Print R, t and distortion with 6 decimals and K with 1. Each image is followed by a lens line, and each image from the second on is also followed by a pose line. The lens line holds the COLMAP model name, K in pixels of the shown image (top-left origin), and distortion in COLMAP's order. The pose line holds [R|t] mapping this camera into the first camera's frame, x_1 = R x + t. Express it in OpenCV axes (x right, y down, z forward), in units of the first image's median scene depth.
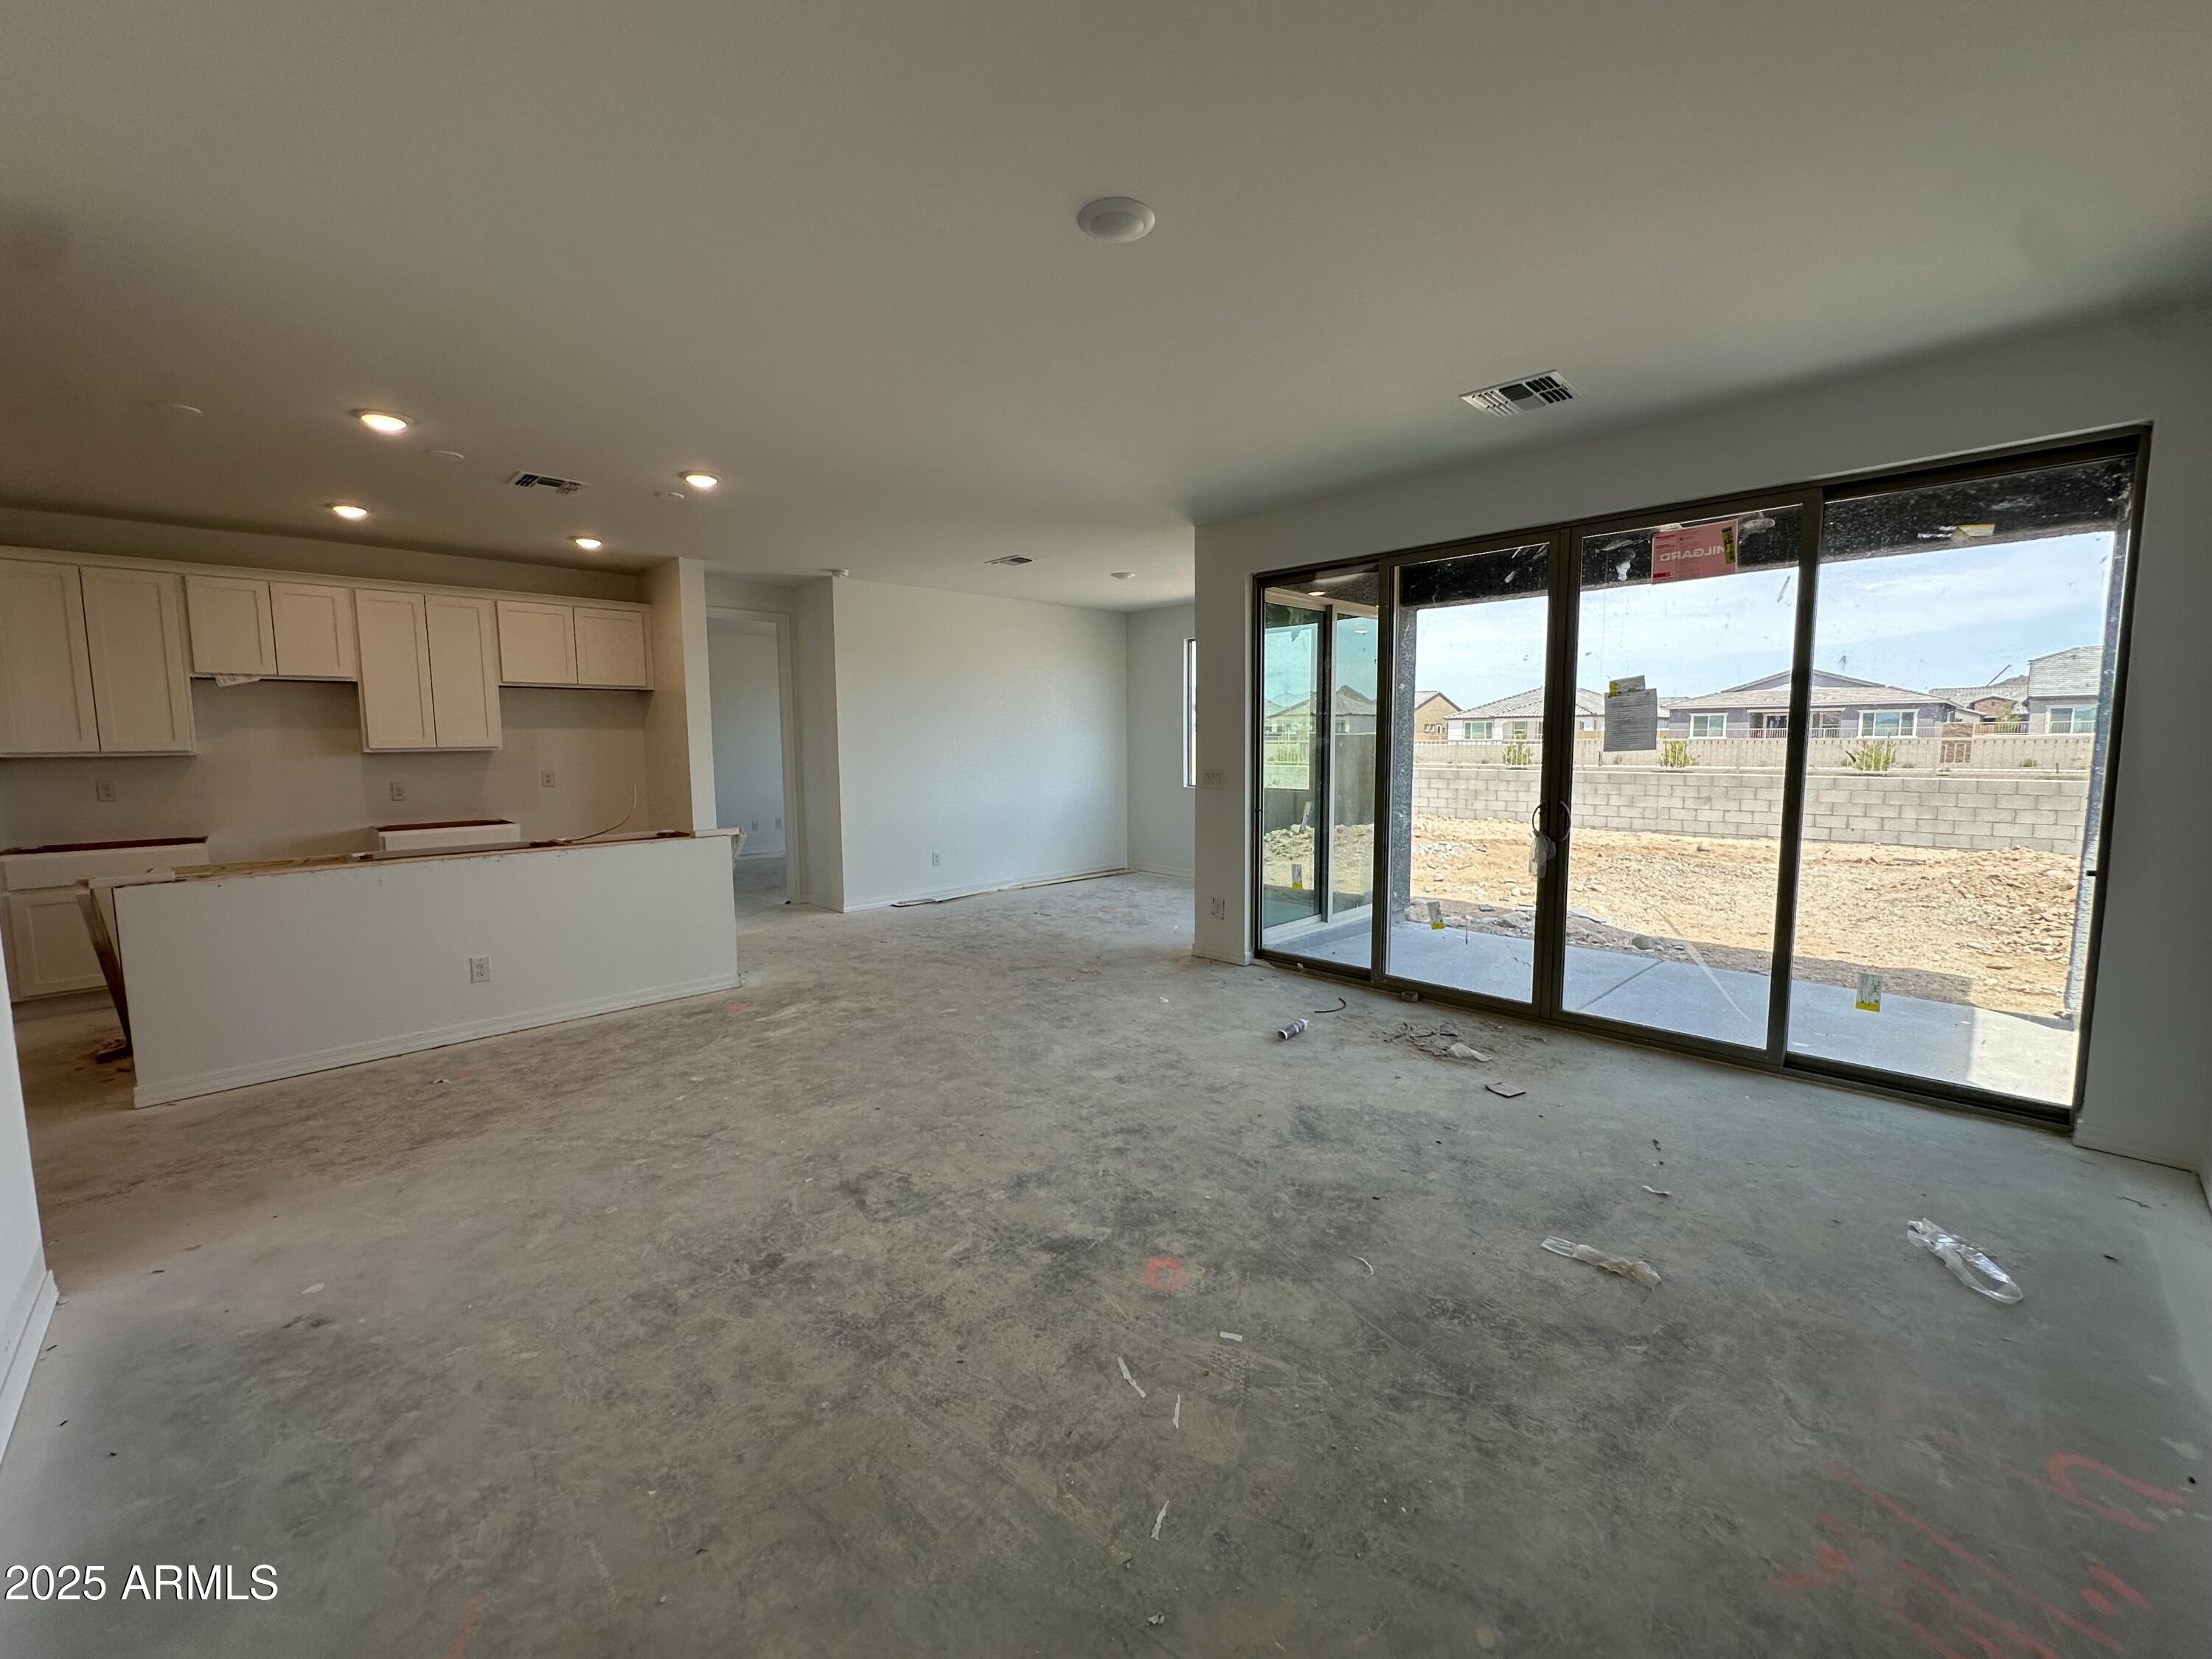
lens RADIAL K [[886.9, 0, 1106.6], [0, 886.9, 820.9], [0, 0, 1]] dist [-0.002840, -0.000446]
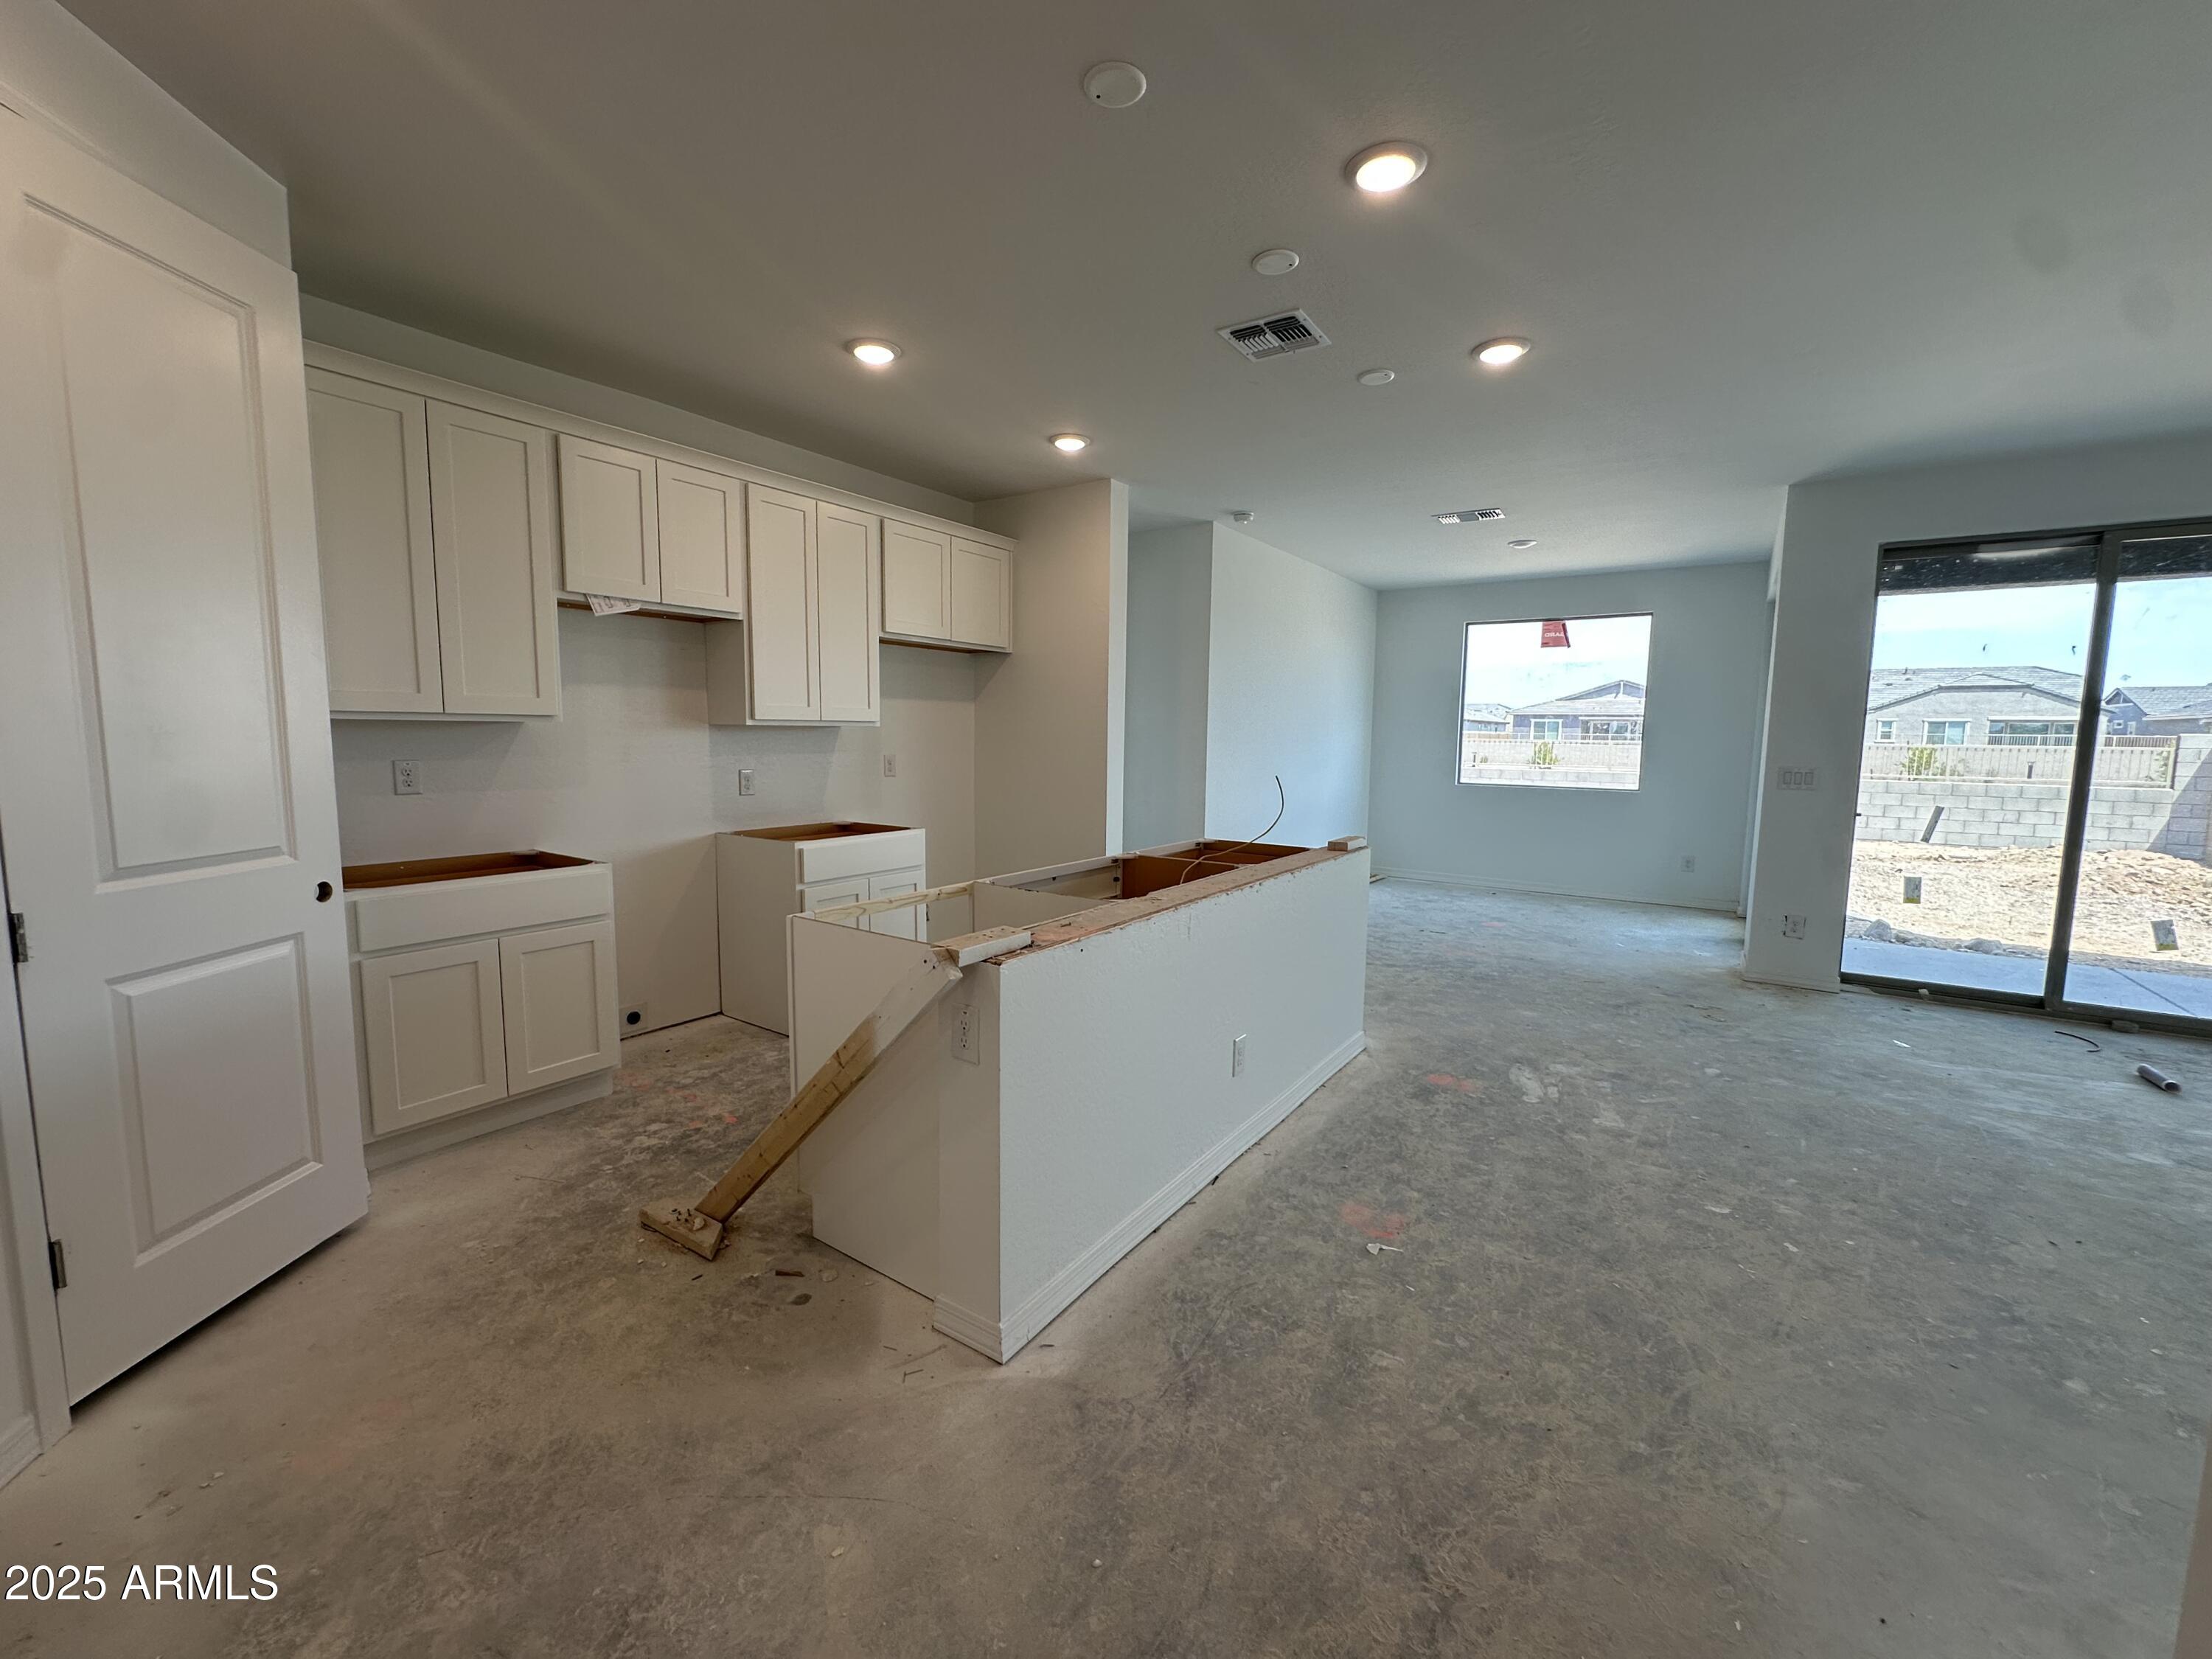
lens RADIAL K [[886.9, 0, 1110.0], [0, 886.9, 822.3], [0, 0, 1]] dist [-0.002840, -0.000446]
pose [[0.981273, 0.001565, 0.192618, -0.812729], [-0.003221, 0.999960, 0.008284, -0.010602], [-0.192598, -0.008749, 0.981239, 0.322107]]
